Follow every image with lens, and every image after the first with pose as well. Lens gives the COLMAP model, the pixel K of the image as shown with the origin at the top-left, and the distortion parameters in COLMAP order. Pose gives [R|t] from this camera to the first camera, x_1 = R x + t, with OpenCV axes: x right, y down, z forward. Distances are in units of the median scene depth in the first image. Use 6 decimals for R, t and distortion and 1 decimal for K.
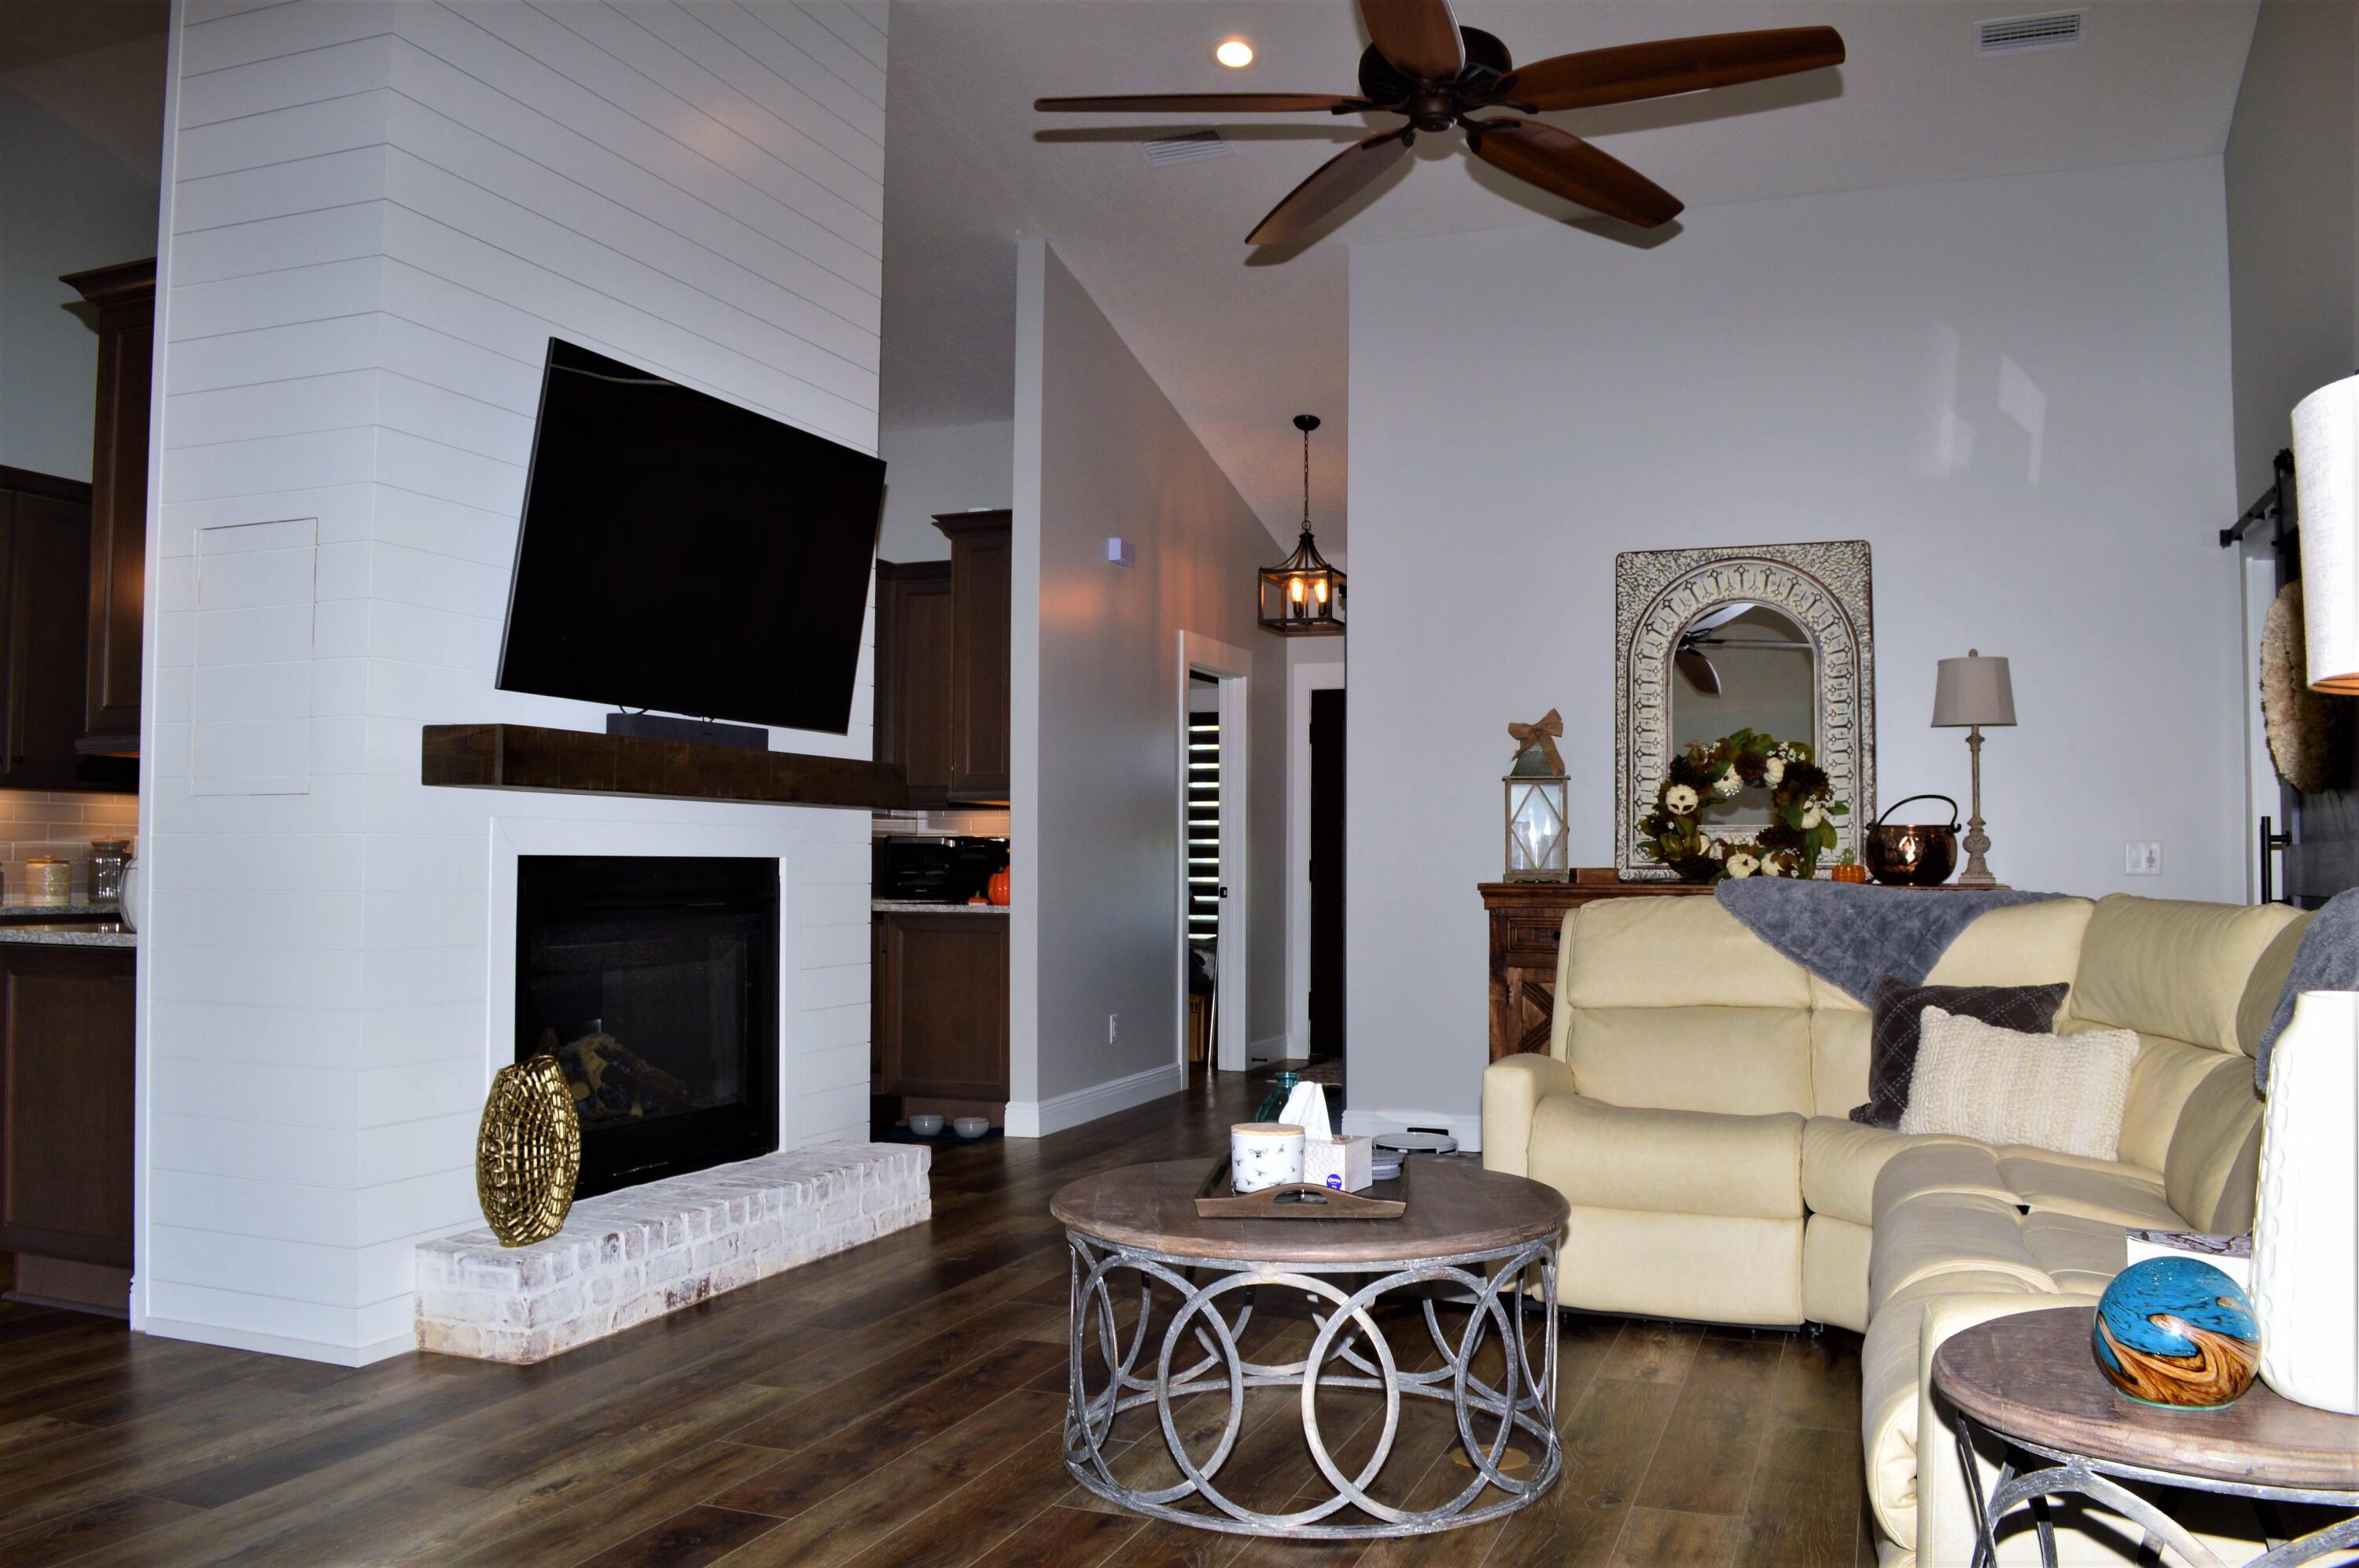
lens RADIAL K [[1884.2, 0, 1179.4], [0, 1884.2, 779.0], [0, 0, 1]] dist [-0.072271, -0.001953]
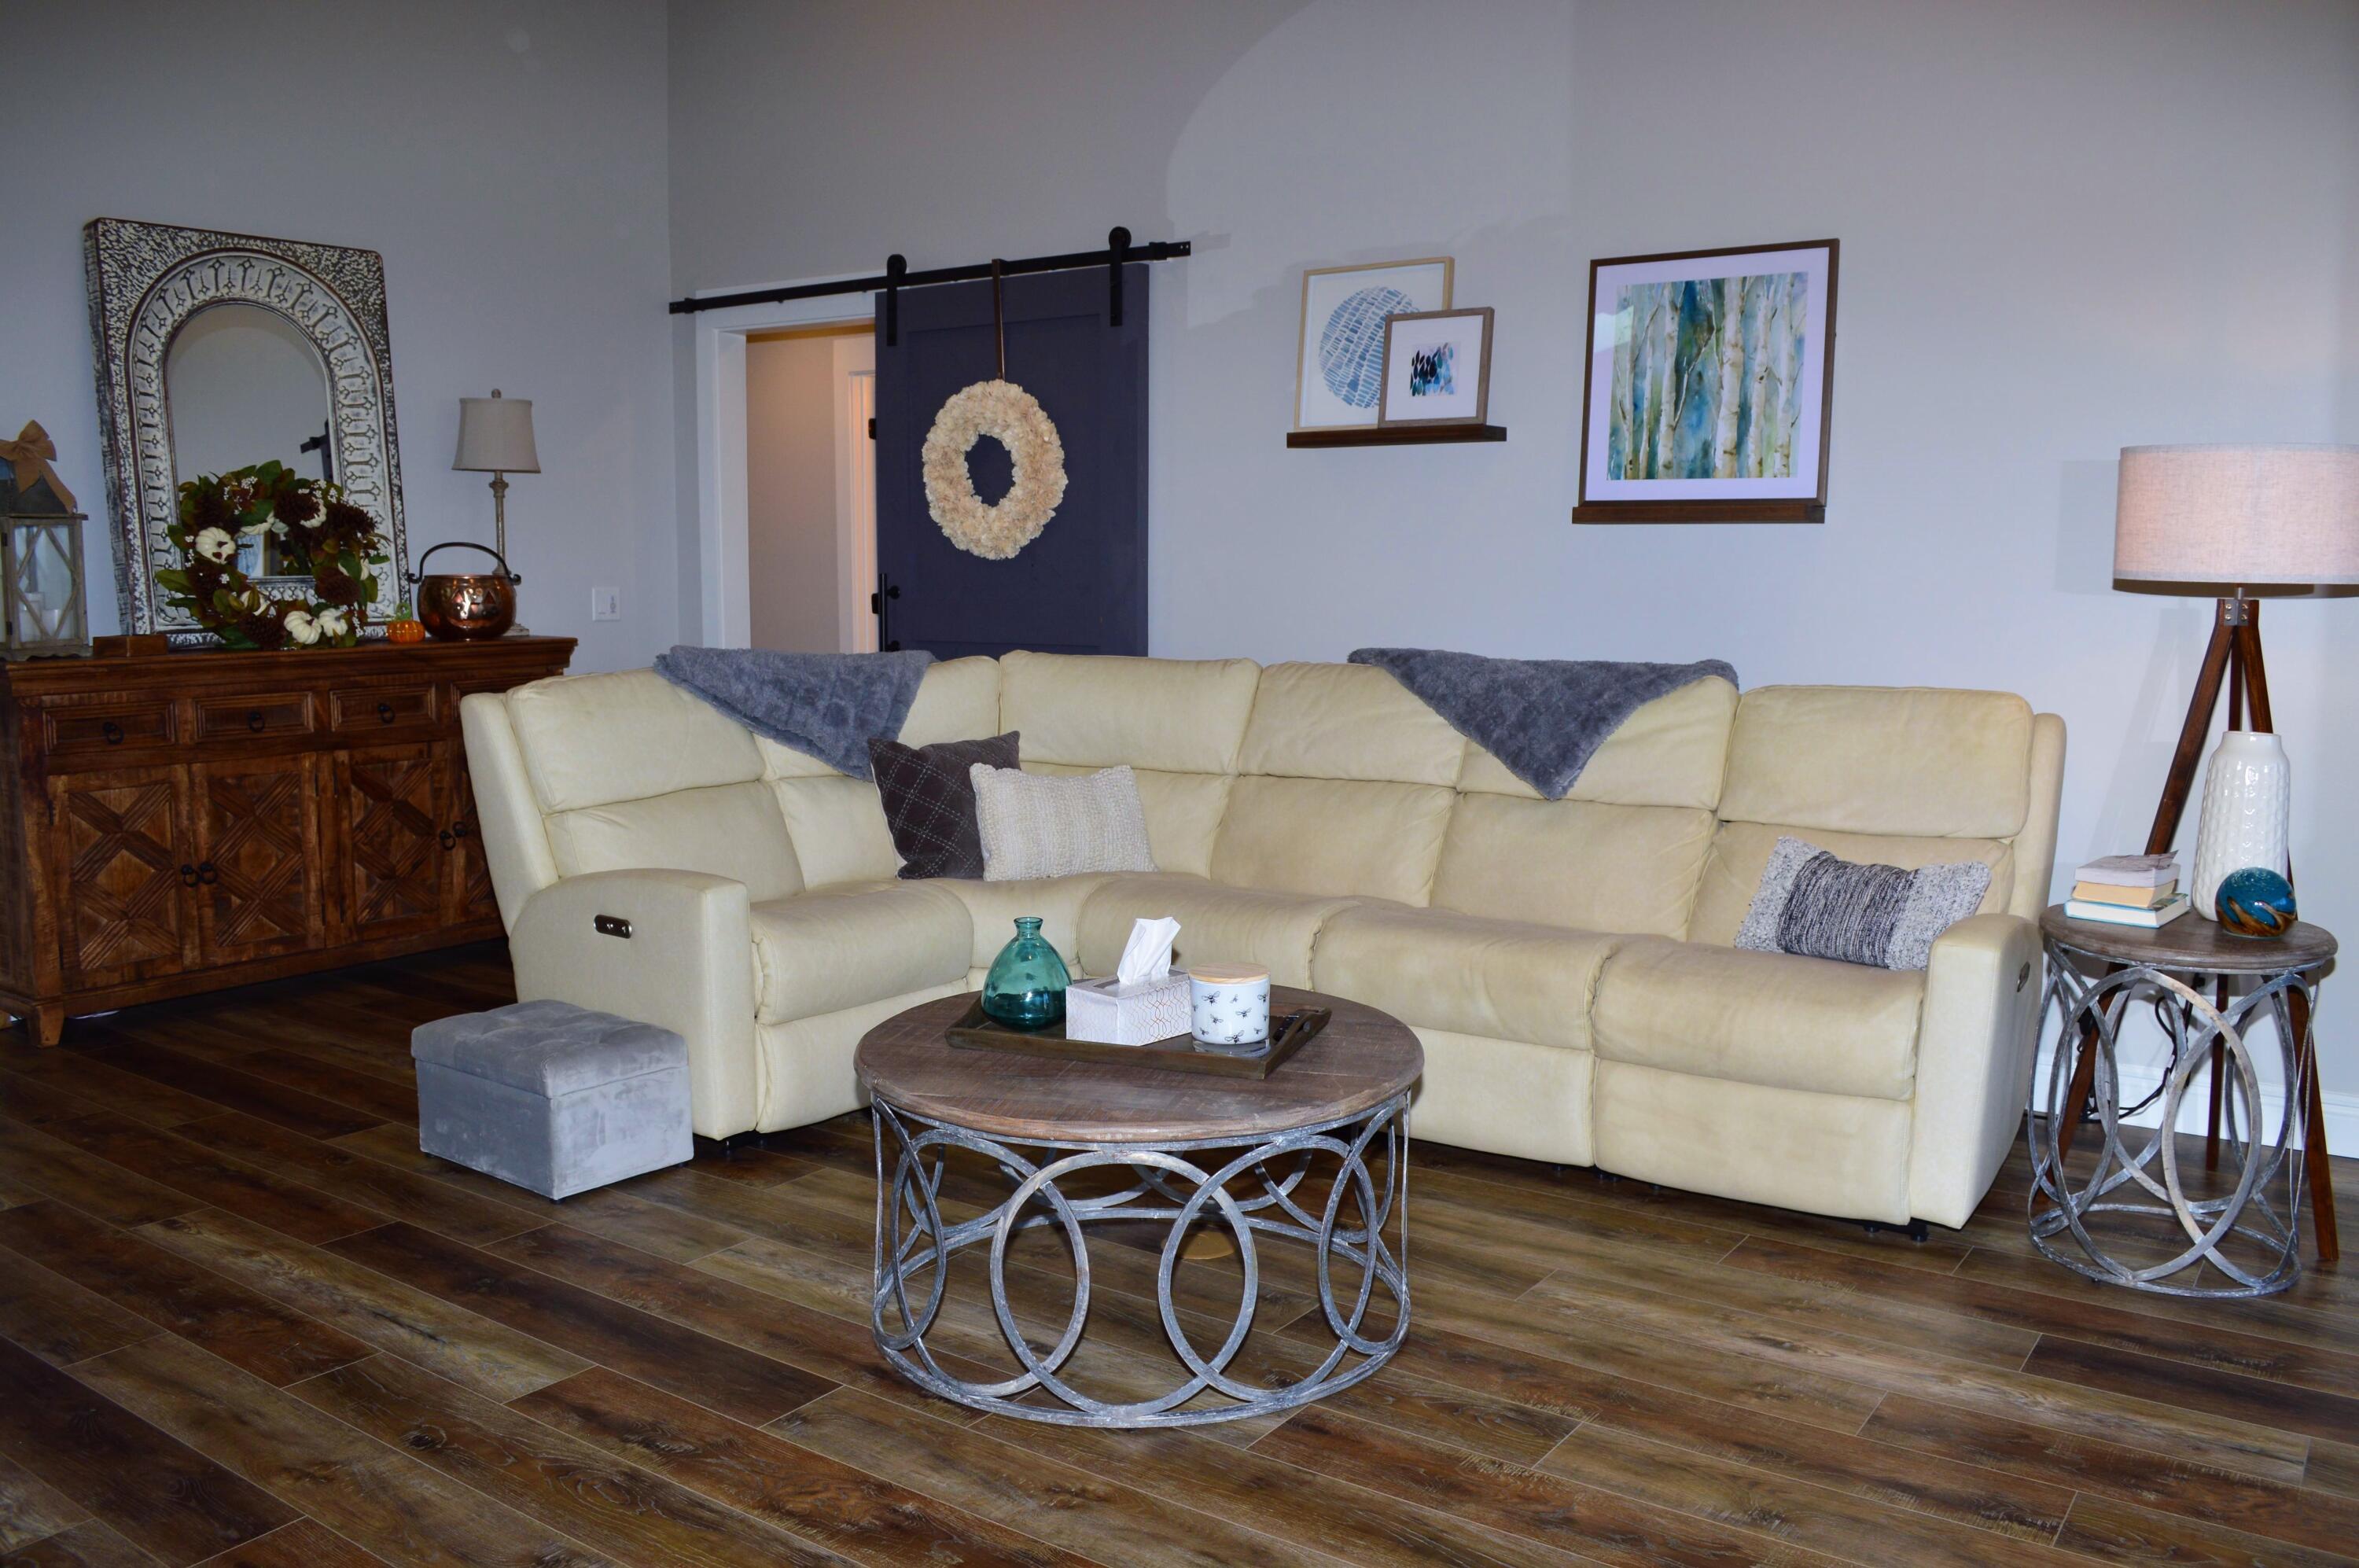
lens RADIAL K [[1884.2, 0, 1183.1], [0, 1884.2, 783.8], [0, 0, 1]] dist [-0.072271, -0.001953]
pose [[0.243801, -0.121821, 0.962144, -0.420026], [-0.042671, 0.989771, 0.136132, -0.014254], [-0.968886, -0.074244, 0.236109, 0.411188]]
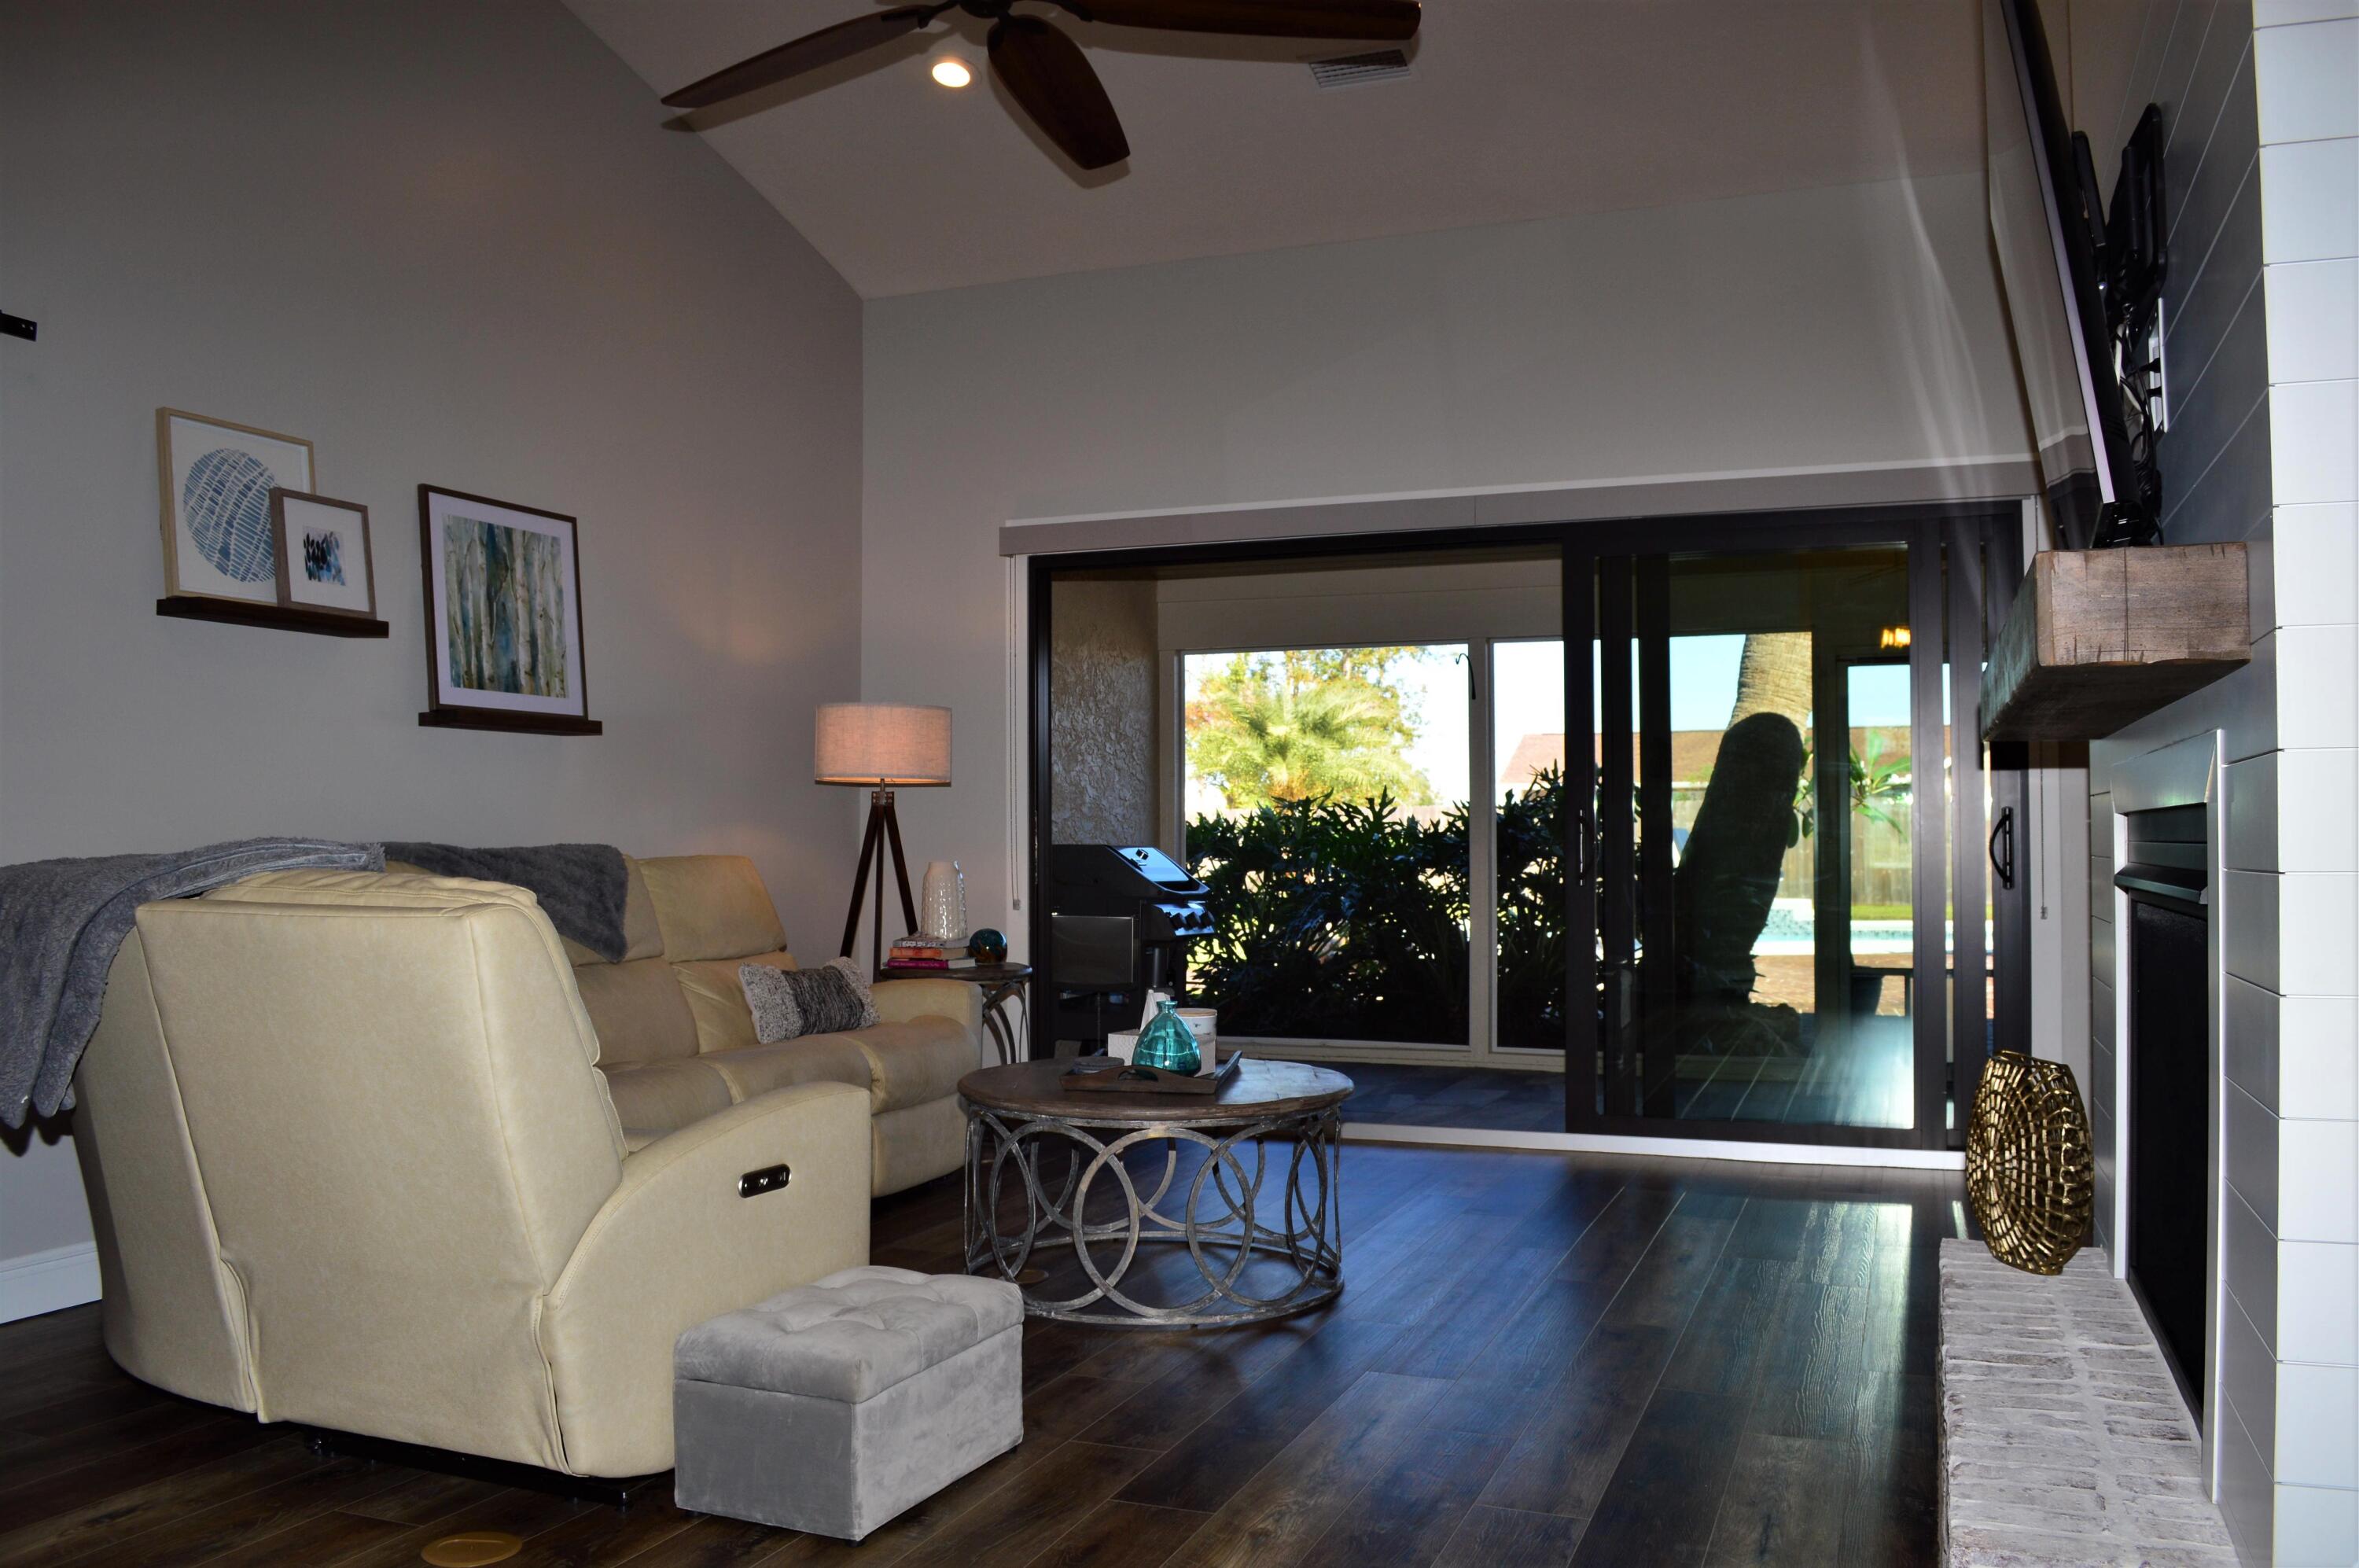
lens RADIAL K [[1884.2, 0, 1198.2], [0, 1884.2, 806.7], [0, 0, 1]] dist [-0.072271, -0.001953]
pose [[-0.999958, 0.002526, -0.008779, 0.021723], [0.003043, 0.998229, -0.059411, 0.059837], [0.008613, -0.059435, -0.998195, 1.220320]]
